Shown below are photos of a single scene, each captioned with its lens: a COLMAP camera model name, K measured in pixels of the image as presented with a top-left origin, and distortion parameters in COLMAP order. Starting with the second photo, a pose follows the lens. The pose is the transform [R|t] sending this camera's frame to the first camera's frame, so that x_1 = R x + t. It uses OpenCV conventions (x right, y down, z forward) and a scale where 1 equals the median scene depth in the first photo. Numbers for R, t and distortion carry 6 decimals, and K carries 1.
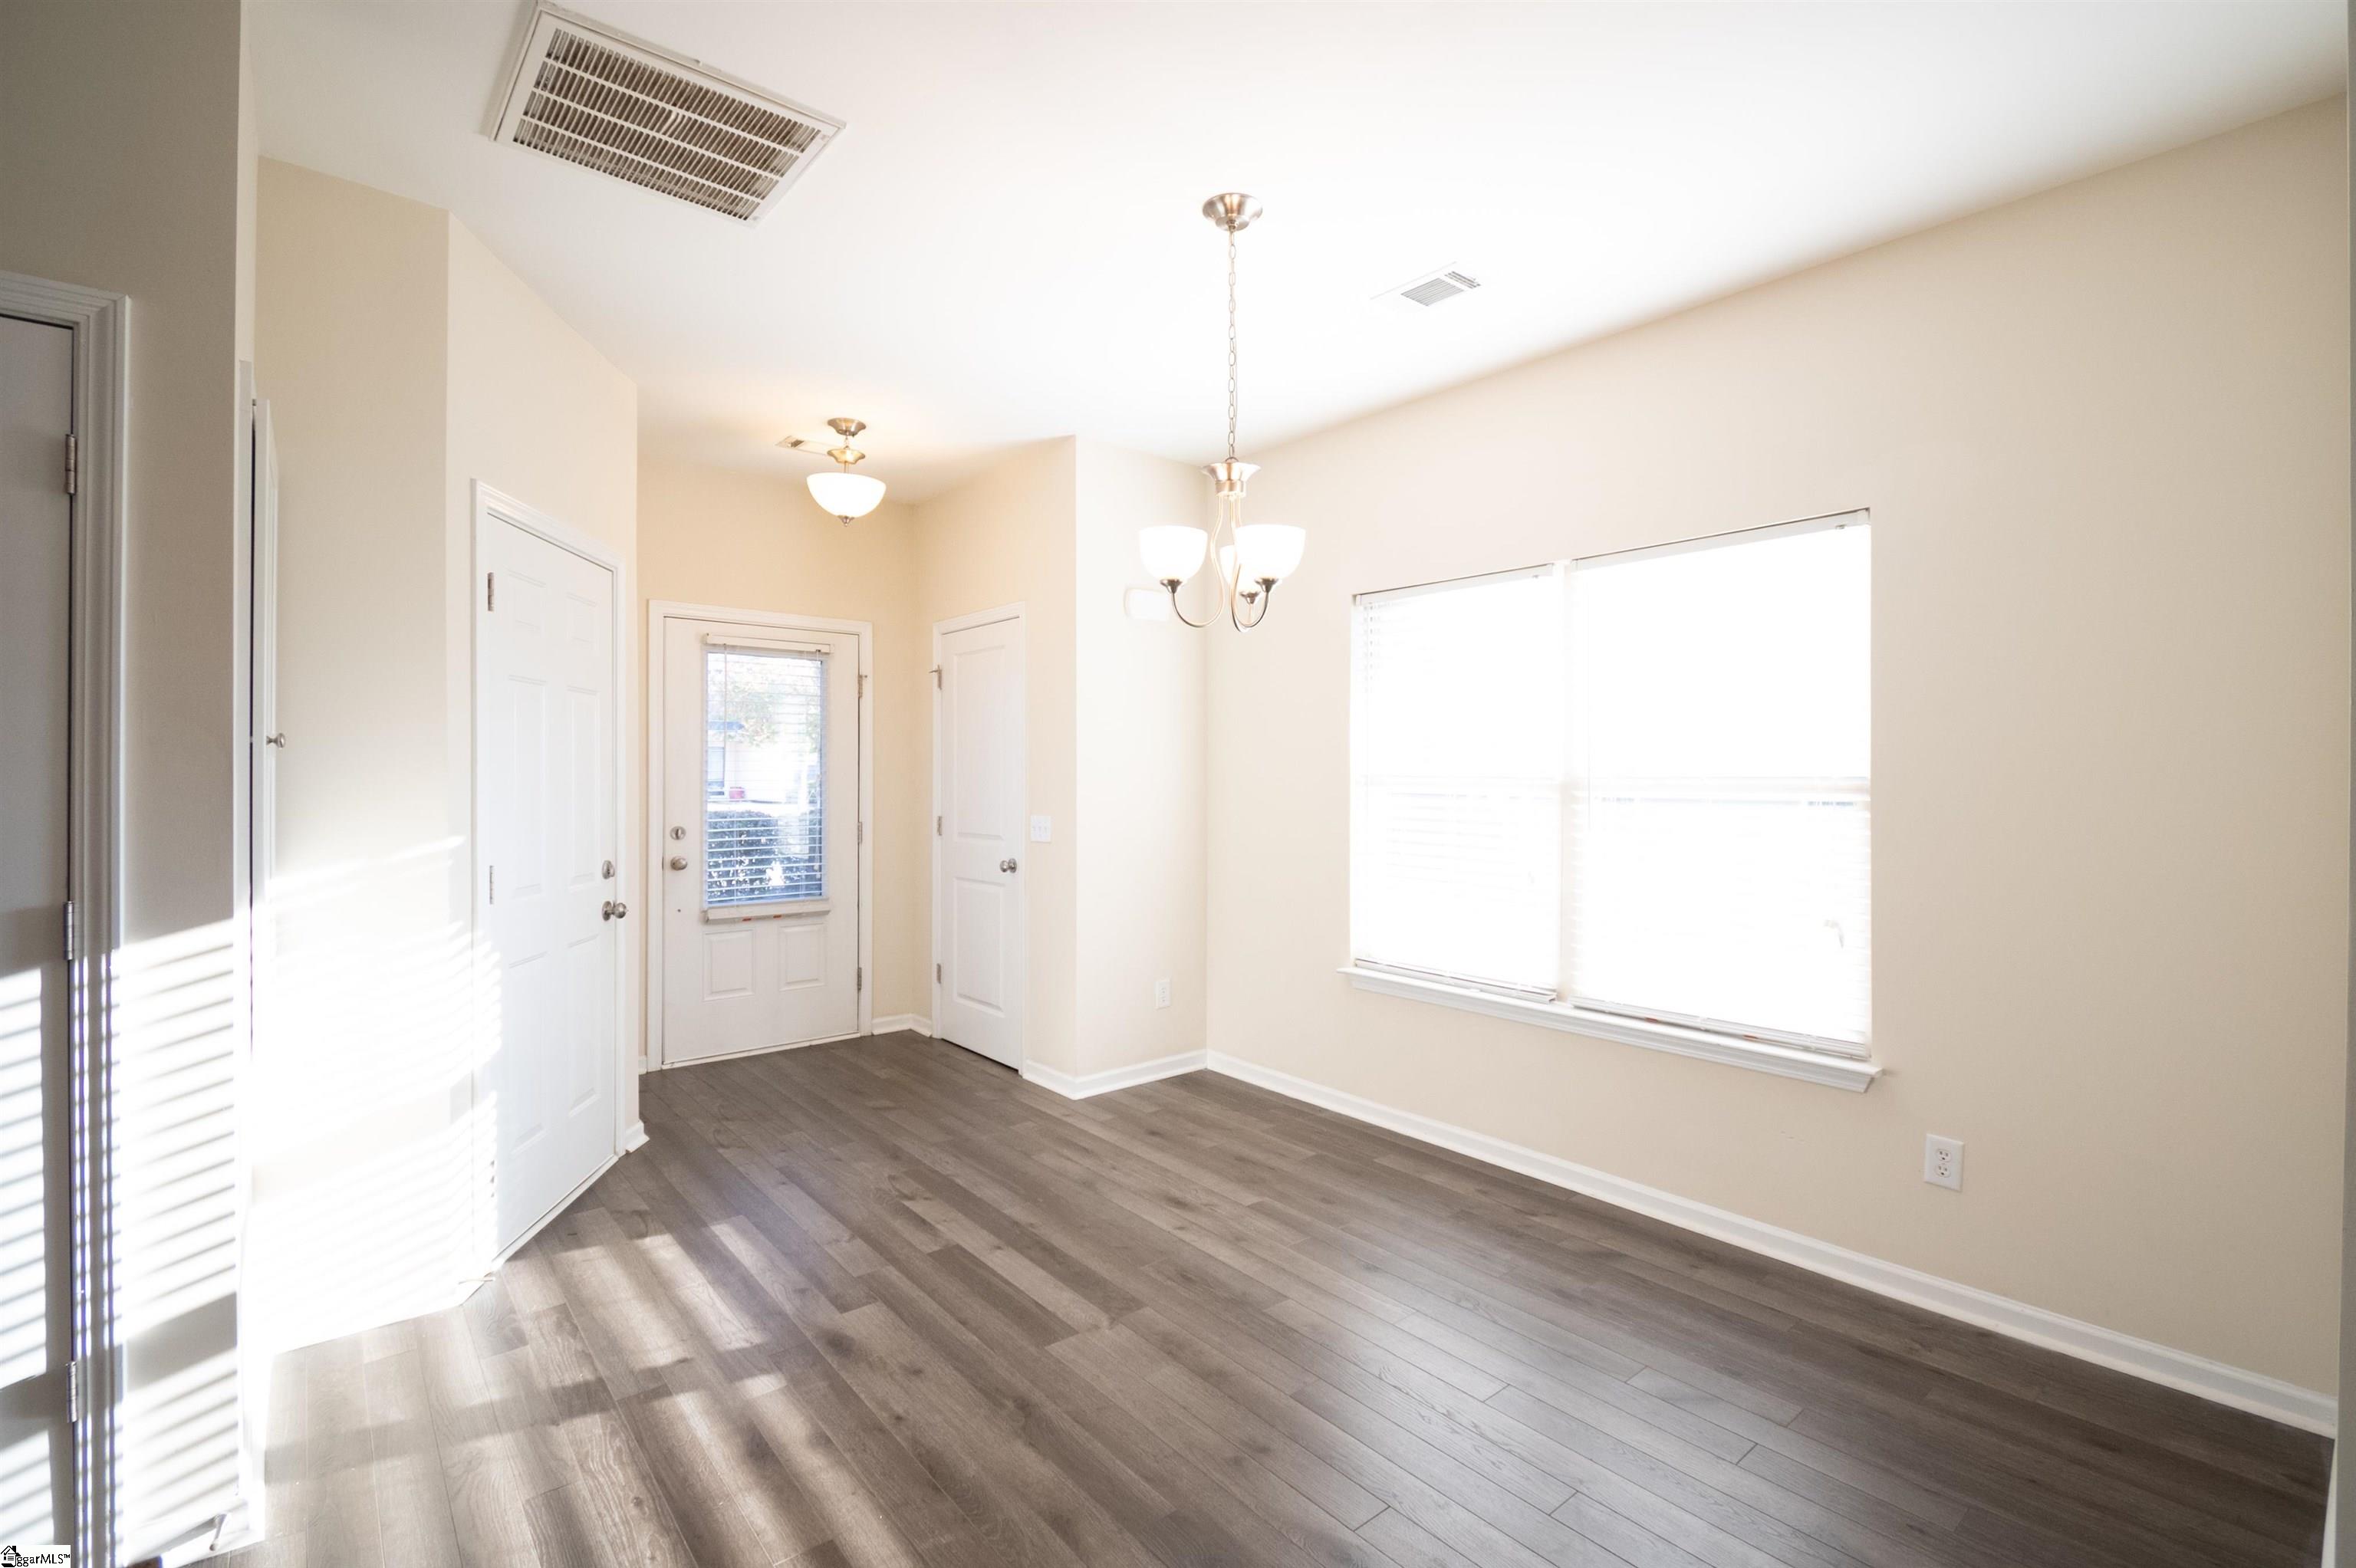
lens RADIAL K [[1042.1, 0, 1169.3], [0, 1042.1, 774.4], [0, 0, 1]] dist [0.008765, -0.007815]
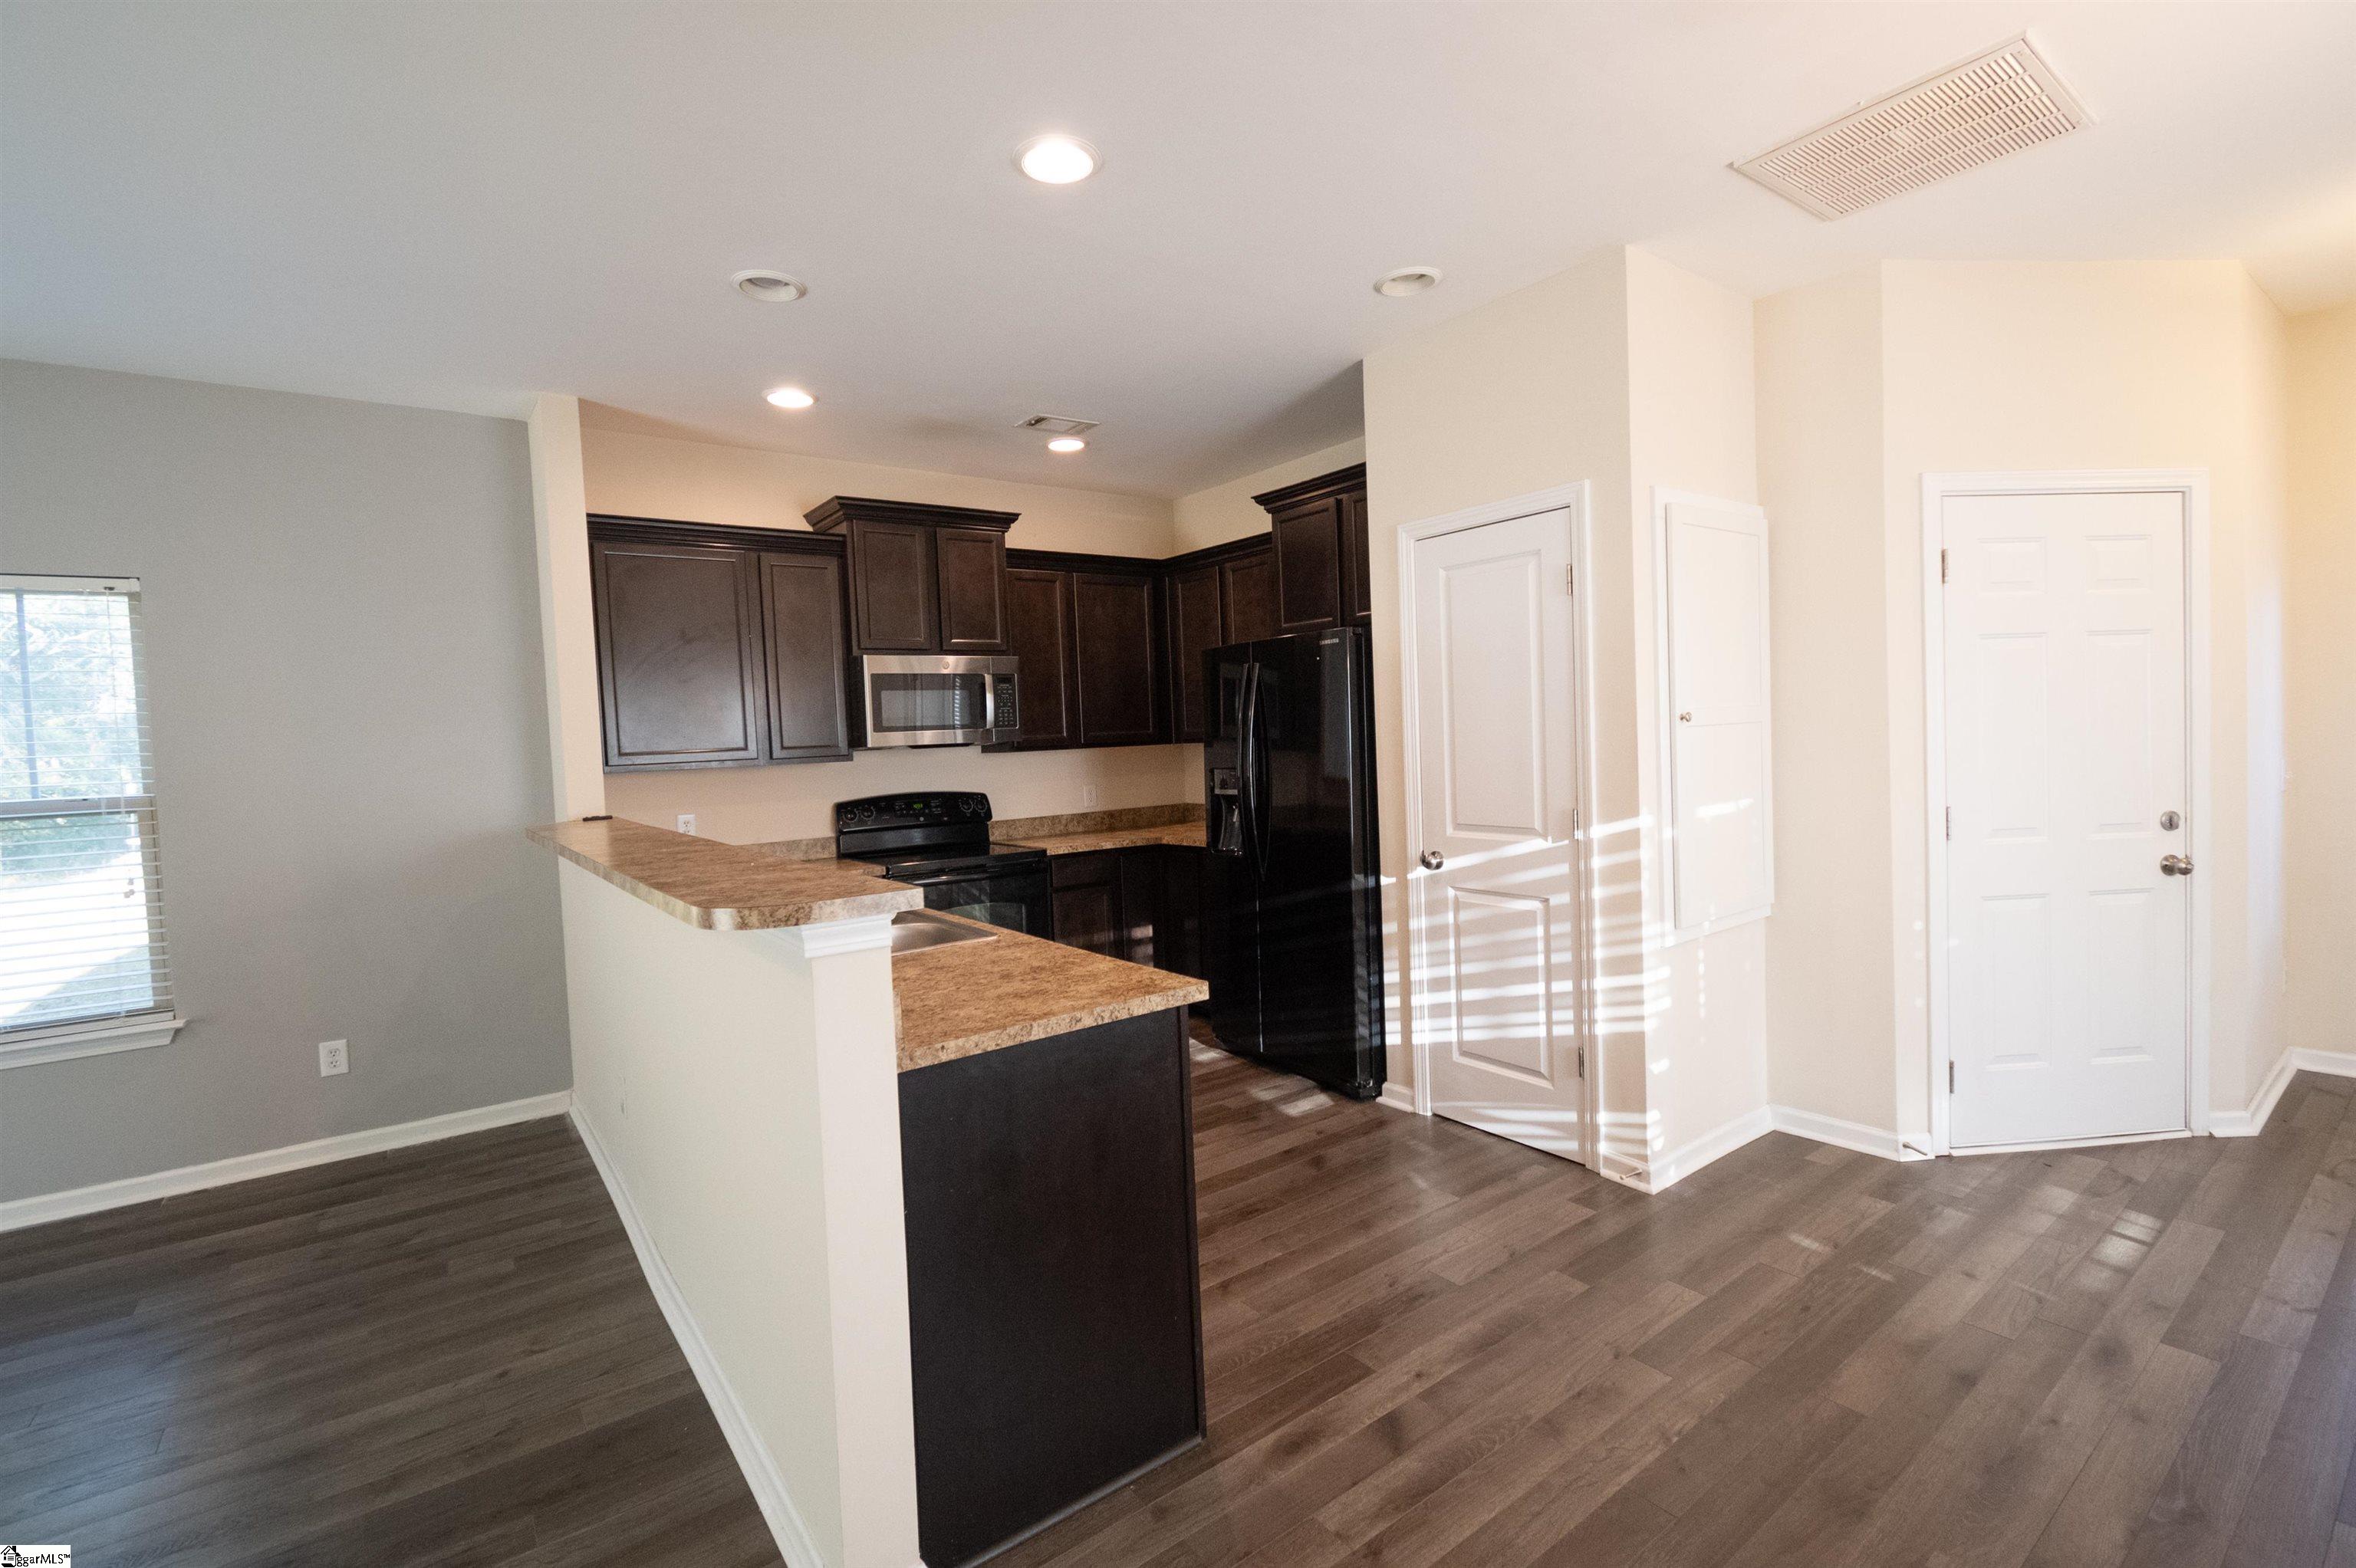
lens RADIAL K [[1042.1, 0, 1169.3], [0, 1042.1, 774.4], [0, 0, 1]] dist [0.008765, -0.007815]
pose [[-0.058776, 0.041937, -0.997390, 0.452500], [0.037582, 0.998502, 0.039769, -0.020684], [0.997564, -0.035147, -0.060264, 0.182571]]
